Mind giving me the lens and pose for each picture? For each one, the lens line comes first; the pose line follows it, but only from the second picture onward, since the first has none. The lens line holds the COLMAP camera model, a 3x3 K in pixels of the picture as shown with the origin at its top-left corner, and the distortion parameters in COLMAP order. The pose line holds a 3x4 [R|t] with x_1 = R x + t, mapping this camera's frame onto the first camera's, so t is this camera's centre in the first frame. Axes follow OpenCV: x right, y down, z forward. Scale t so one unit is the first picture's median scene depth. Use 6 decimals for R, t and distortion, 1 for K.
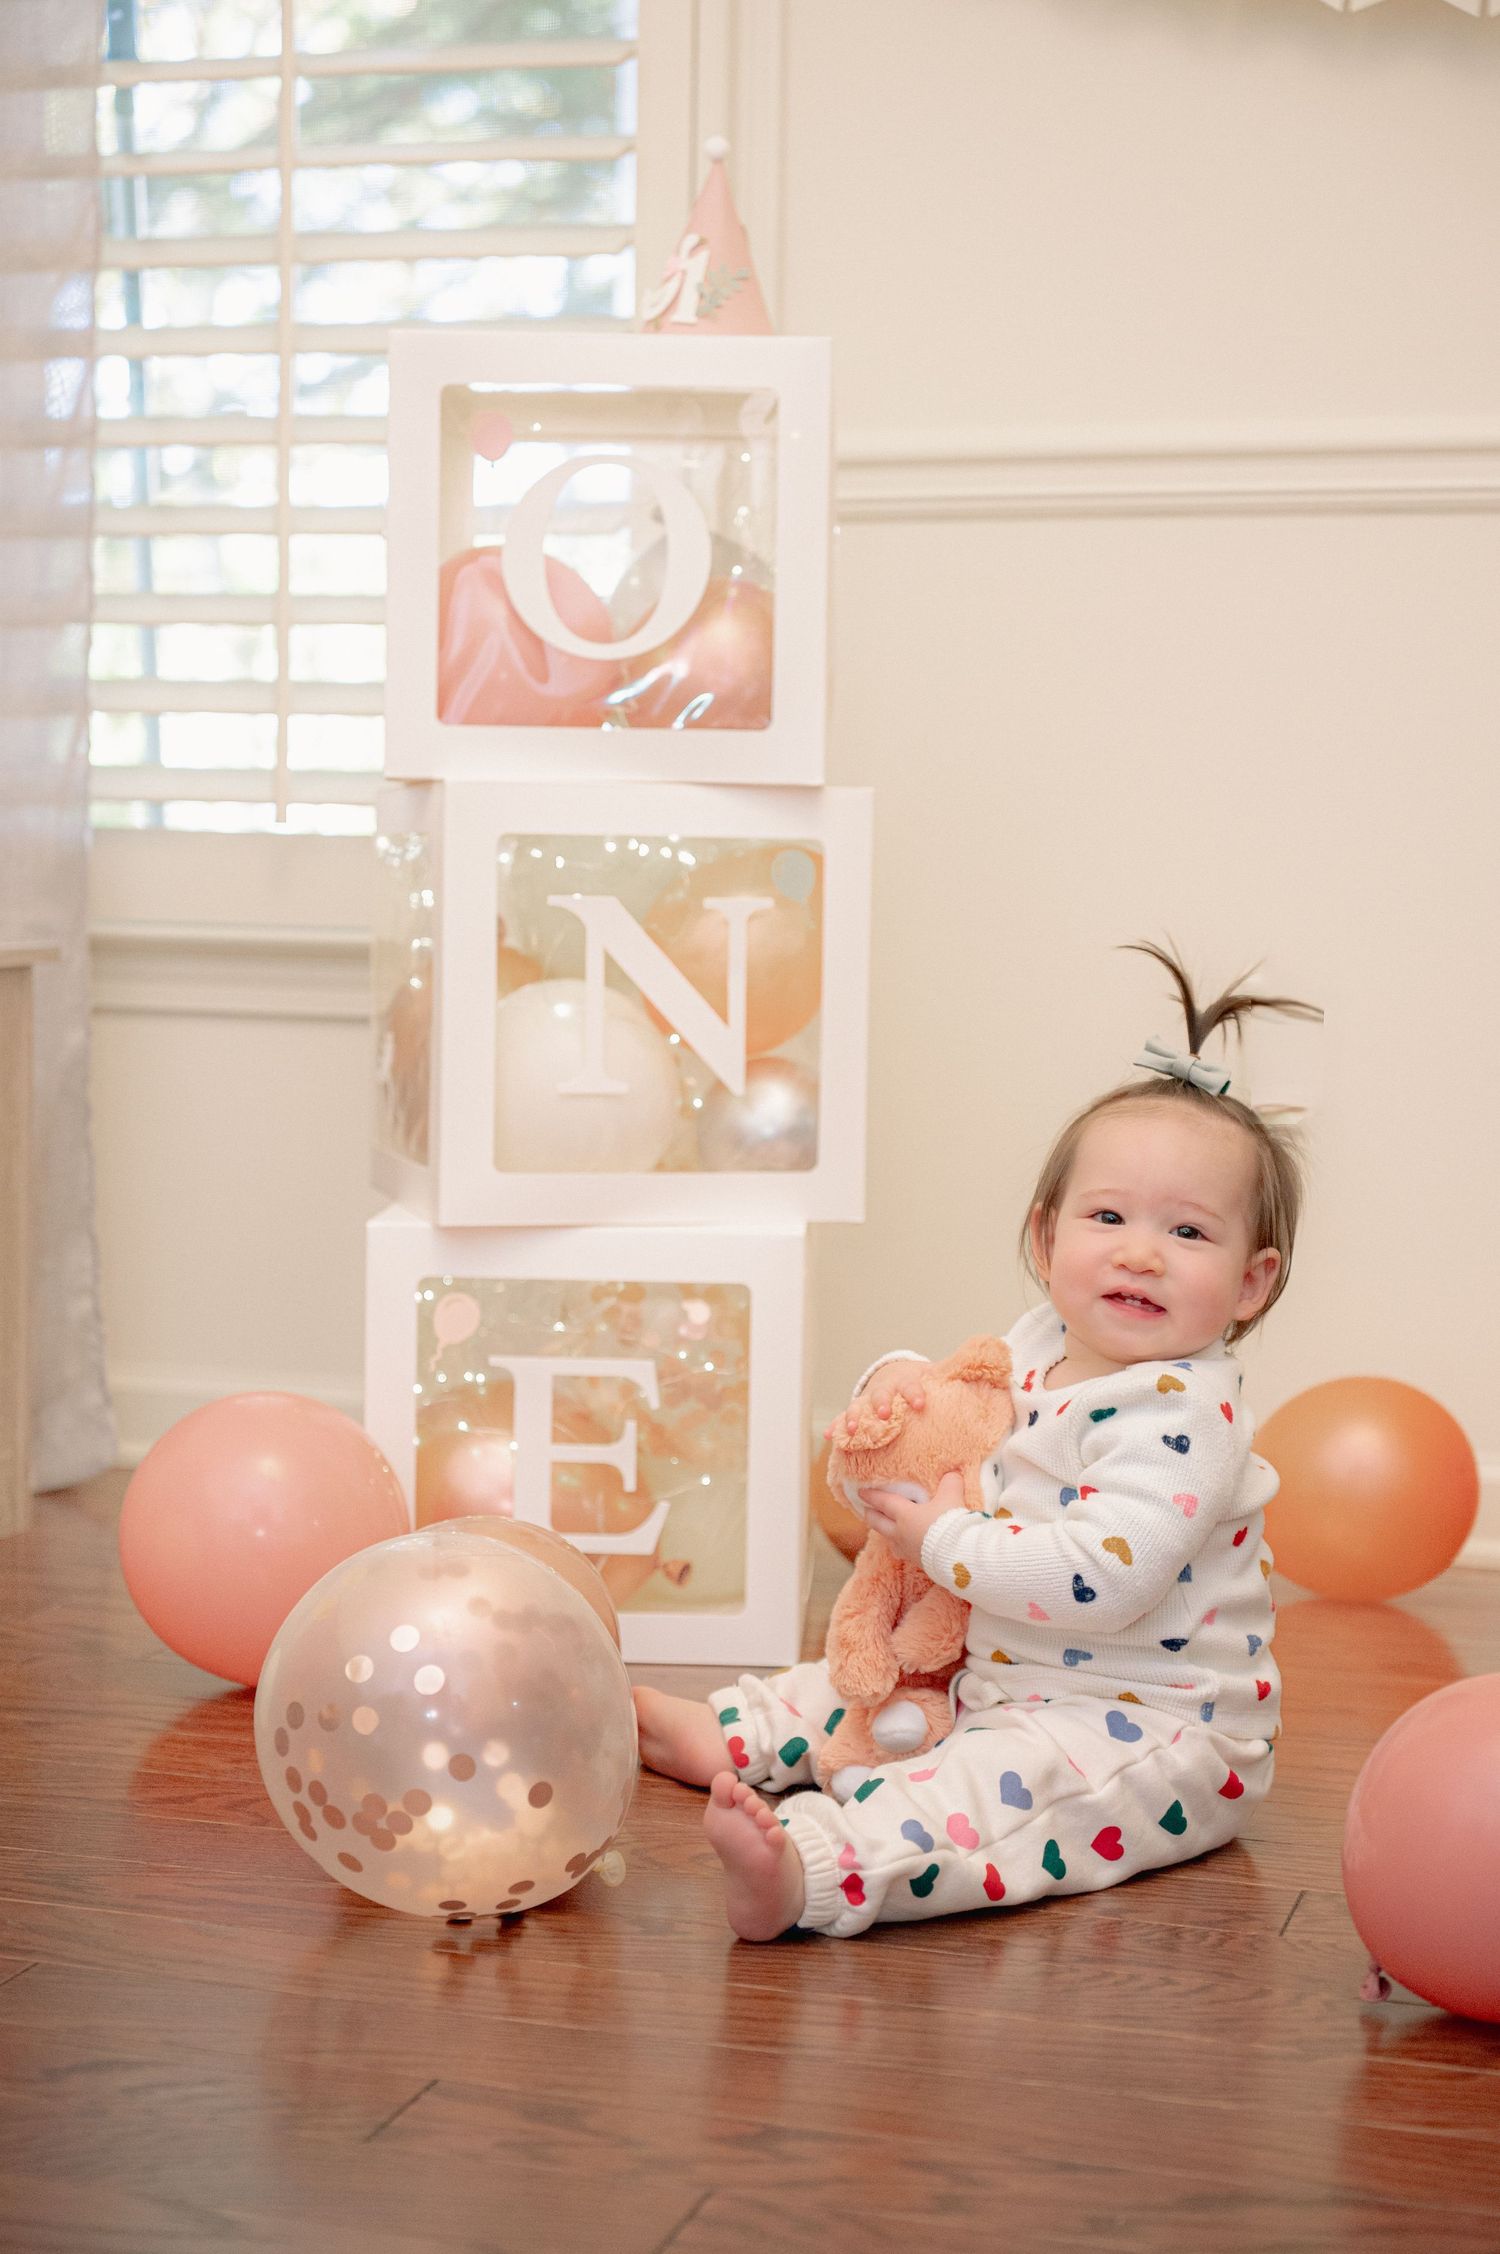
lens RADIAL K [[3429.1, 0, 750.0], [0, 3429.1, 1127.0], [0, 0, 1]] dist [0.022654, -0.056011]
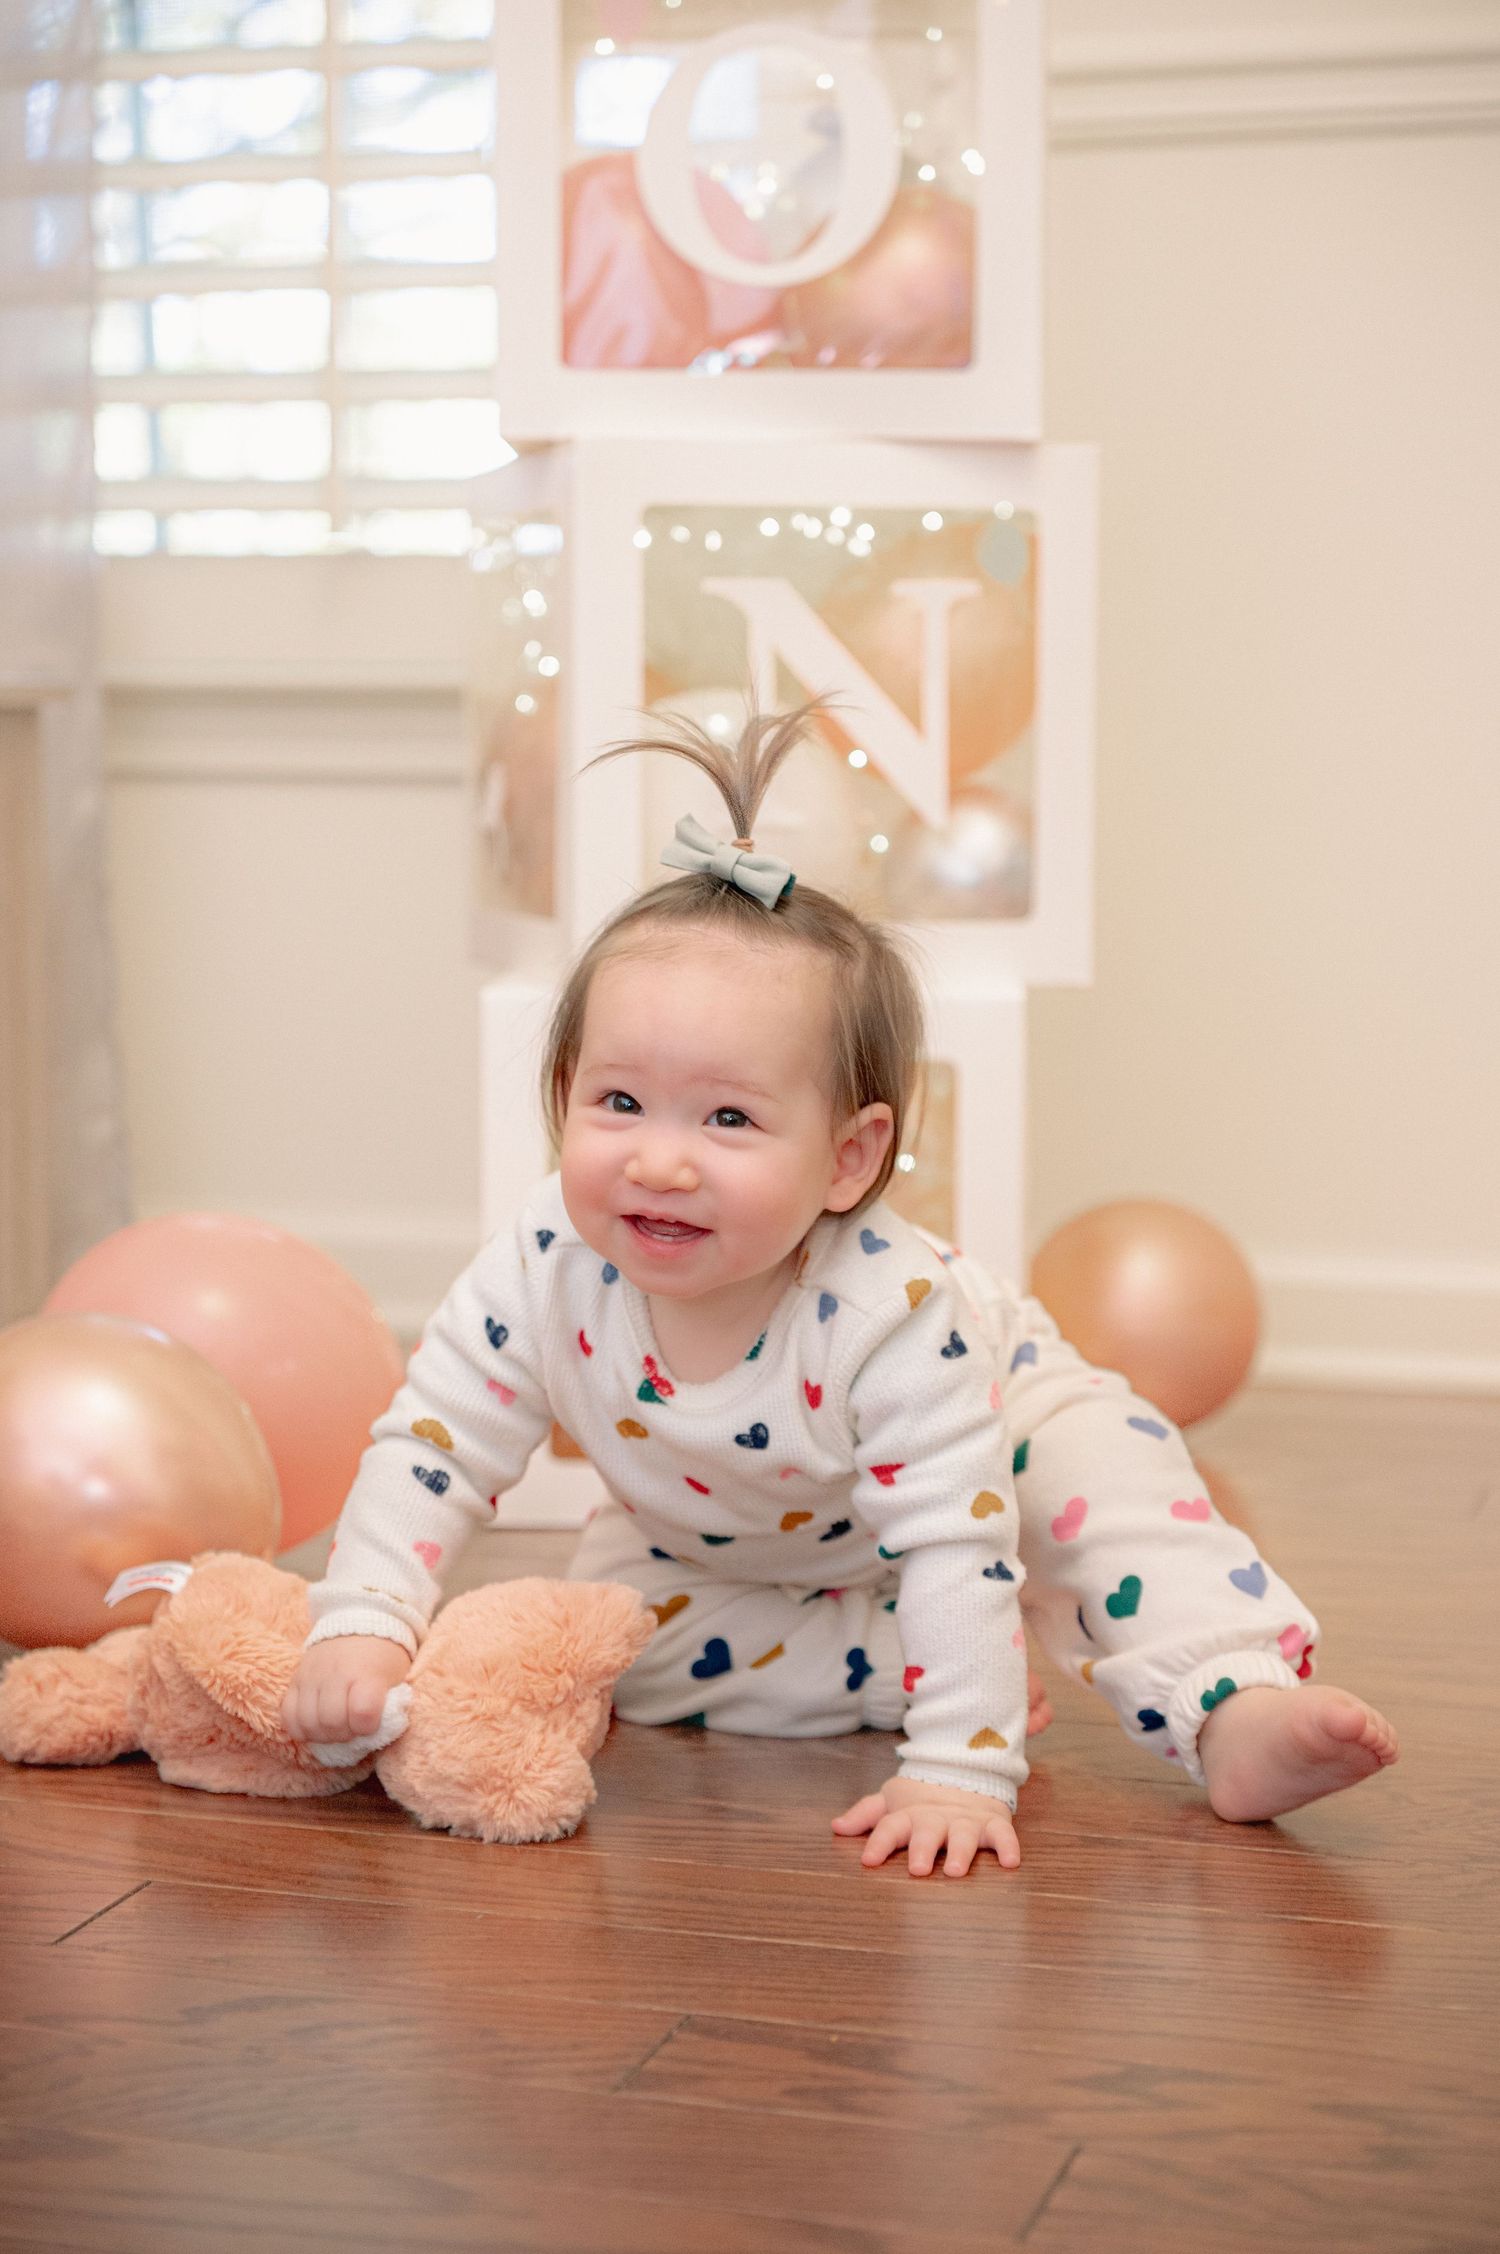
lens RADIAL K [[3883.8, 0, 750.0], [0, 3883.8, 1127.0], [0, 0, 1]] dist [-0.002294, 0.086154]
pose [[0.999882, -0.015279, -0.001742, -0.047631], [0.015327, 0.999366, 0.032146, 0.031542], [0.001250, -0.032169, 0.999482, 0.082403]]
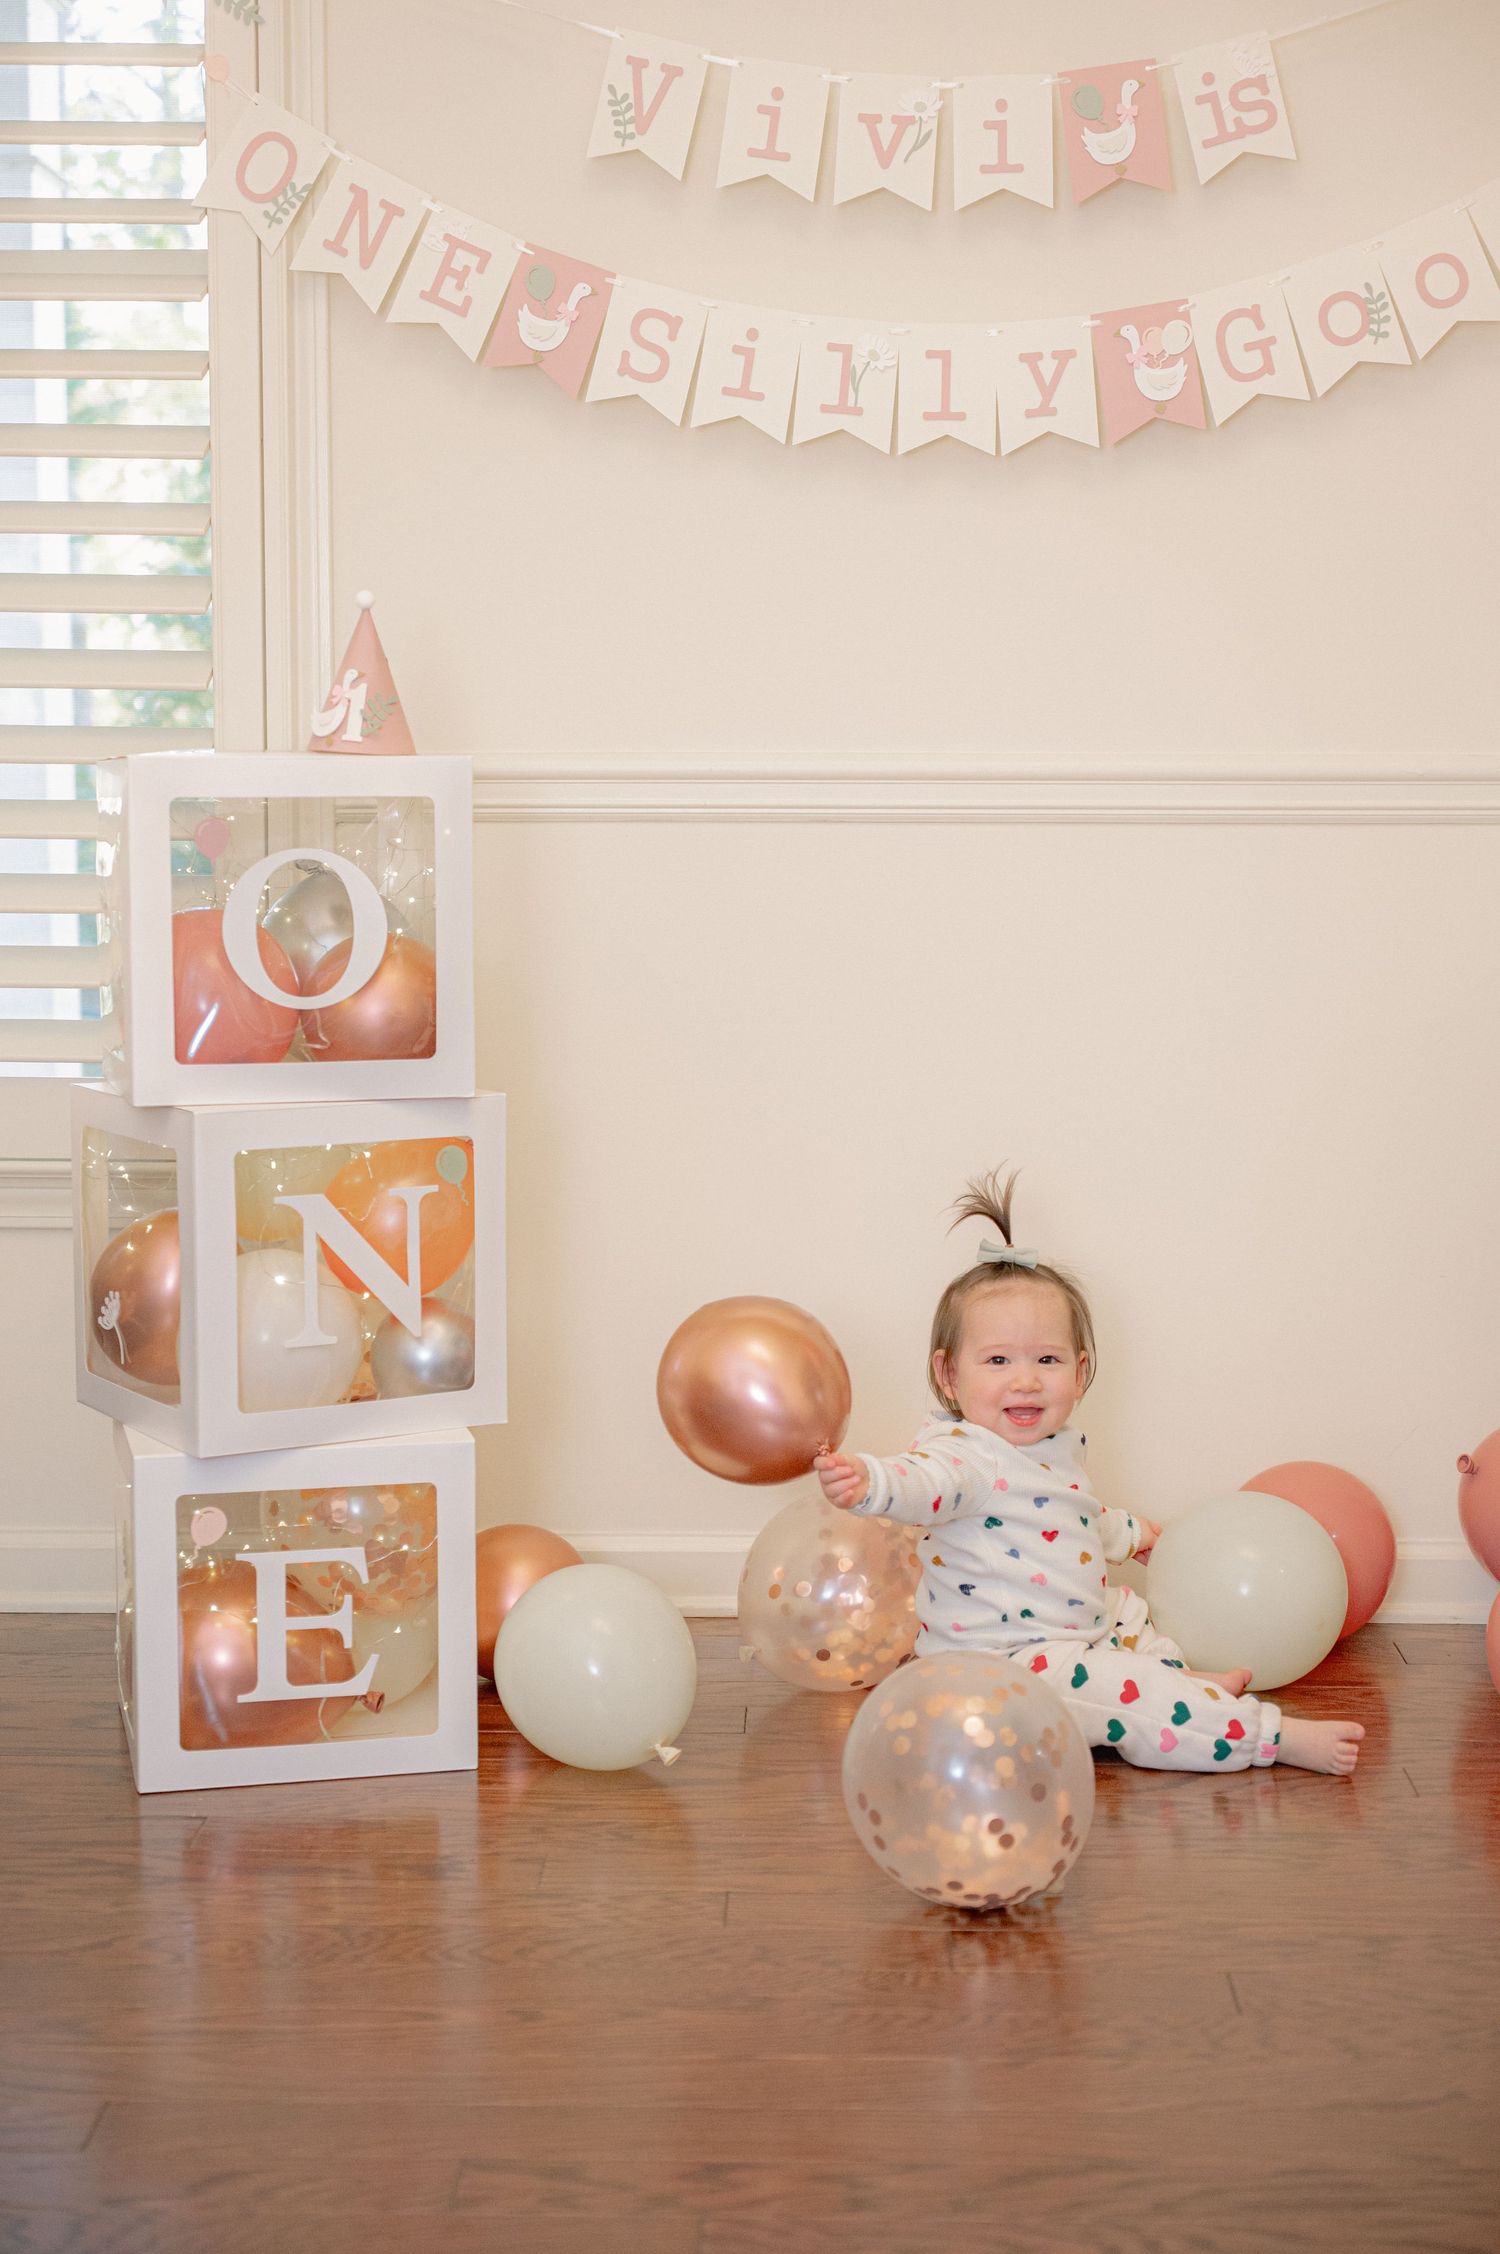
lens RADIAL K [[3292.4, 0, 750.0], [0, 3292.4, 1127.0], [0, 0, 1]] dist [0.013375, 0.066547]
pose [[0.962953, -0.045546, 0.265794, -0.211345], [0.036465, 0.998573, 0.039004, -0.133524], [-0.267191, -0.027867, 0.963241, -0.232442]]
